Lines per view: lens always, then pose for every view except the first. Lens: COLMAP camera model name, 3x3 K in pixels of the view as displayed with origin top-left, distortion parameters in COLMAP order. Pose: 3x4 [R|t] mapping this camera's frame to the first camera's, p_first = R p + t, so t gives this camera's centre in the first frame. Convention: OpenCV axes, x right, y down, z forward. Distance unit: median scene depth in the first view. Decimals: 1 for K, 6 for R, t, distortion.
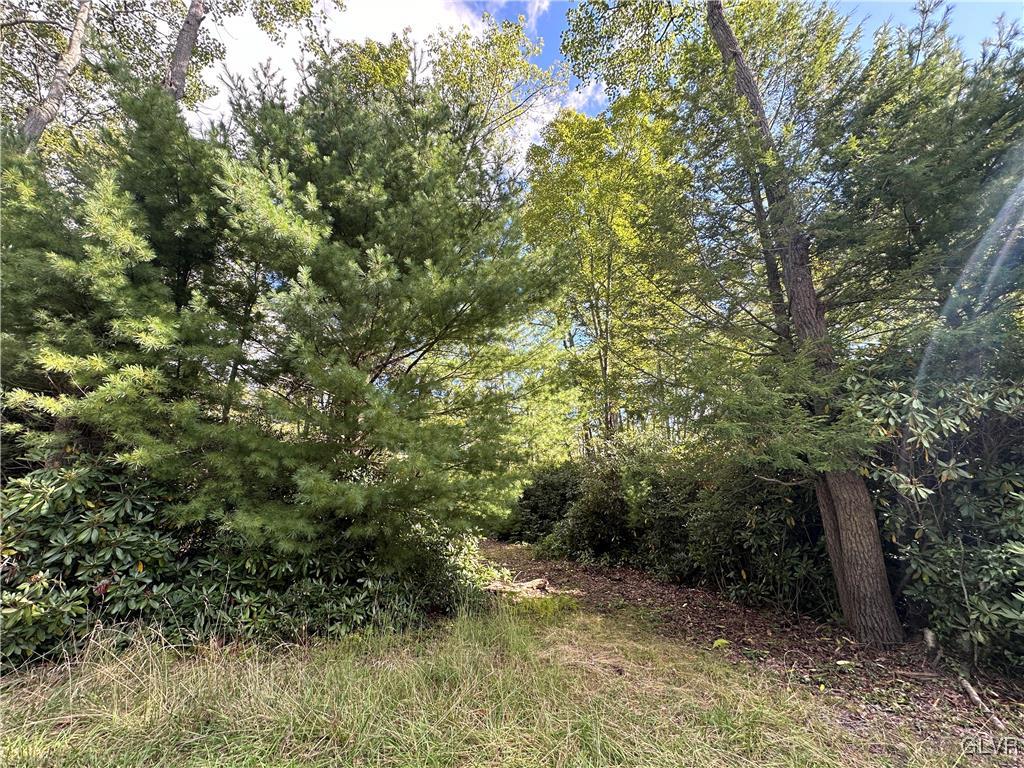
lens RADIAL K [[411.5, 0, 512.0], [0, 411.5, 384.5], [0, 0, 1]] dist [-0.000680, 0.000024]
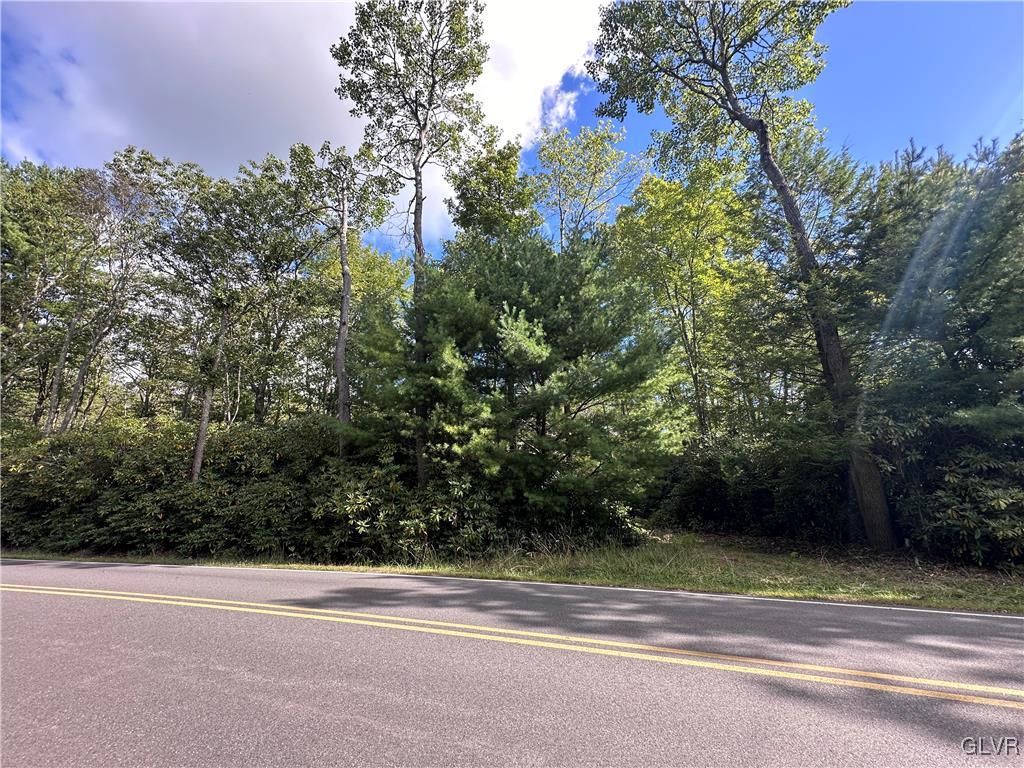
lens RADIAL K [[411.5, 0, 512.1], [0, 411.5, 384.0], [0, 0, 1]] dist [-0.000680, 0.000024]
pose [[0.982747, -0.084276, -0.164639, -0.336474], [0.088546, 0.995896, 0.018756, -0.257525], [0.162383, -0.033010, 0.986176, -0.934705]]
